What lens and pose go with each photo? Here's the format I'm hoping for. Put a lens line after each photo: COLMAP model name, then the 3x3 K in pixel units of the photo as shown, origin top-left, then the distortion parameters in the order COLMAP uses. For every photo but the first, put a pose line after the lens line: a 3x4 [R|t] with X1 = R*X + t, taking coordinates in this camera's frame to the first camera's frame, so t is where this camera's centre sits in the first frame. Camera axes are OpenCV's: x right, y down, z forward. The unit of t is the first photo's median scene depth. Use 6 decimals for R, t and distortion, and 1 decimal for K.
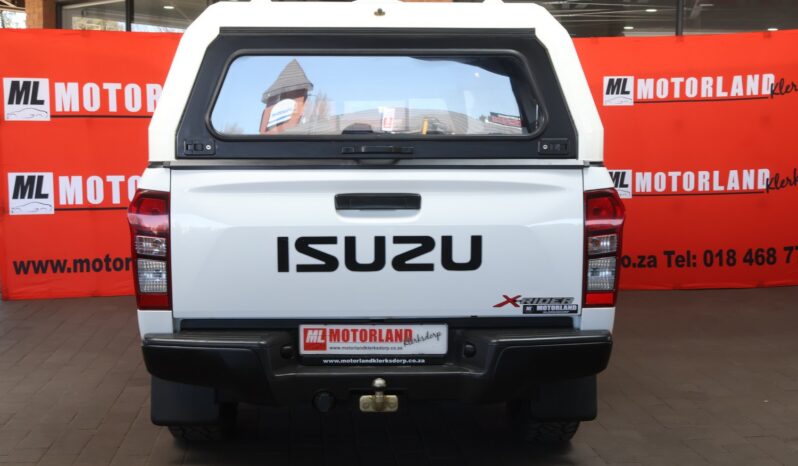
lens RADIAL K [[1024.5, 0, 398.9], [0, 1024.5, 232.9], [0, 0, 1]] dist [-0.063289, 0.000000]
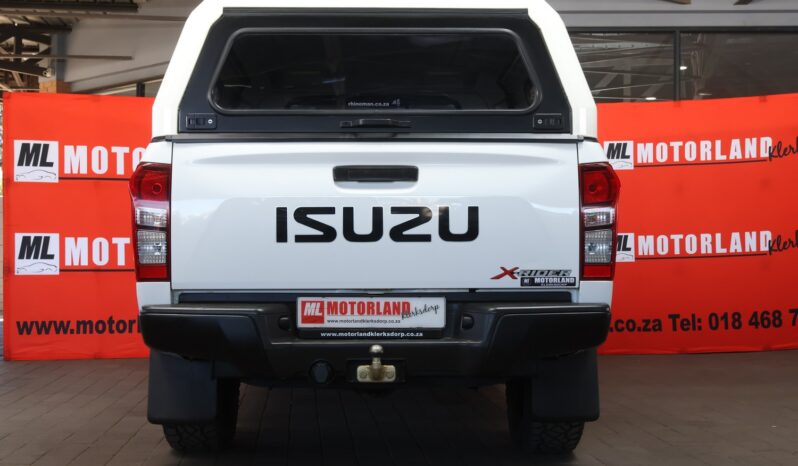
lens RADIAL K [[1024.5, 0, 396.8], [0, 1024.5, 230.3], [0, 0, 1]] dist [-0.063289, 0.000000]
pose [[0.999957, -0.002794, -0.008839, 0.009054], [0.001702, 0.992613, -0.121309, 0.145509], [0.009113, 0.121289, 0.992575, -0.000739]]
